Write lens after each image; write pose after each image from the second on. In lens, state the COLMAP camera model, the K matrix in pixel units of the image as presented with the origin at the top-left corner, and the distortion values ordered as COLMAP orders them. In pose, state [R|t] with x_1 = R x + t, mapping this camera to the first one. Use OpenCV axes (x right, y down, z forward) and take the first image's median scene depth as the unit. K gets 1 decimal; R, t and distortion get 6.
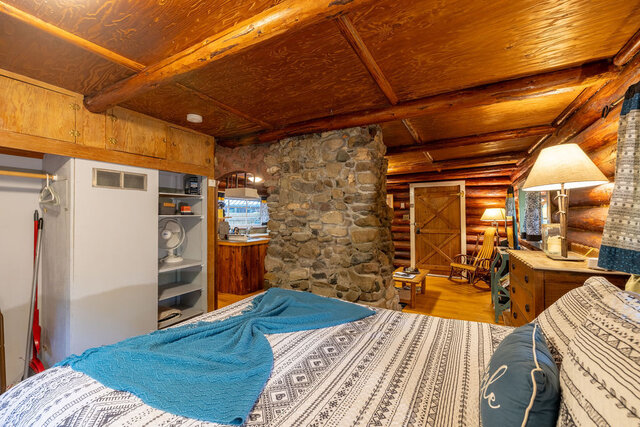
lens RADIAL K [[267.7, 0, 320.5], [0, 267.7, 212.7], [0, 0, 1]] dist [-0.000298, -0.000721]
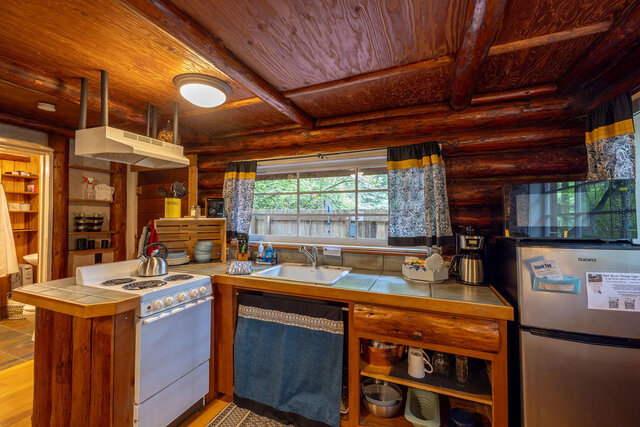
lens RADIAL K [[267.7, 0, 316.1], [0, 267.7, 208.9], [0, 0, 1]] dist [-0.000298, -0.000721]
pose [[0.121874, -0.021182, -0.992320, 0.083918], [0.006511, 0.999768, -0.020541, 0.014512], [0.992524, -0.003958, 0.121984, 1.064807]]
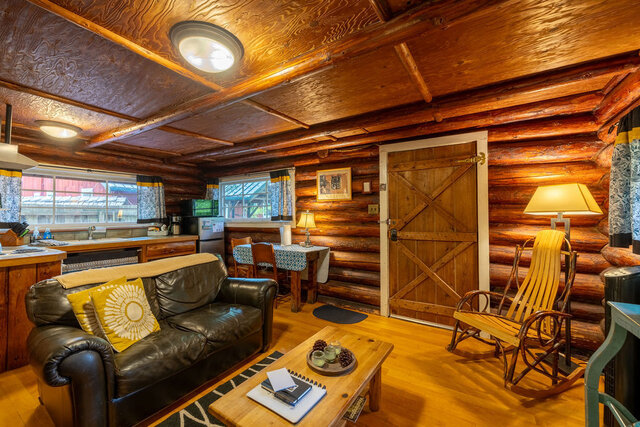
lens RADIAL K [[267.7, 0, 316.9], [0, 267.7, 213.3], [0, 0, 1]] dist [-0.000298, -0.000721]
pose [[0.998854, -0.000398, -0.047858, 0.257546], [0.000970, 0.999928, 0.011927, 0.021051], [0.047850, -0.011960, 0.998783, 0.504940]]
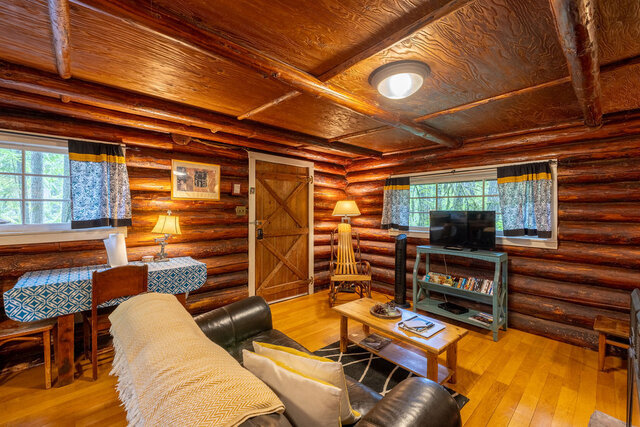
lens RADIAL K [[267.7, 0, 325.6], [0, 267.7, 211.7], [0, 0, 1]] dist [-0.000298, -0.000721]
pose [[0.293617, 0.003828, 0.955916, -0.175221], [-0.020366, 0.999790, 0.002252, 0.015703], [-0.955706, -0.020129, 0.293633, 0.741616]]
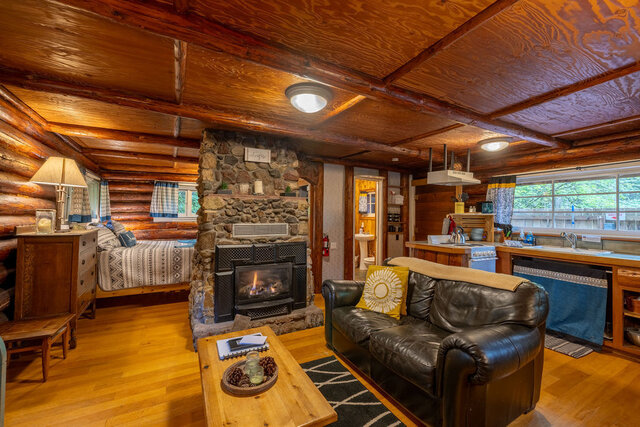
lens RADIAL K [[267.7, 0, 314.9], [0, 267.7, 211.1], [0, 0, 1]] dist [-0.000298, -0.000721]
pose [[-0.531263, -0.016597, -0.847045, 0.438493], [-0.002541, 0.999835, -0.017997, 0.025403], [0.847203, -0.007409, -0.531217, 0.952829]]
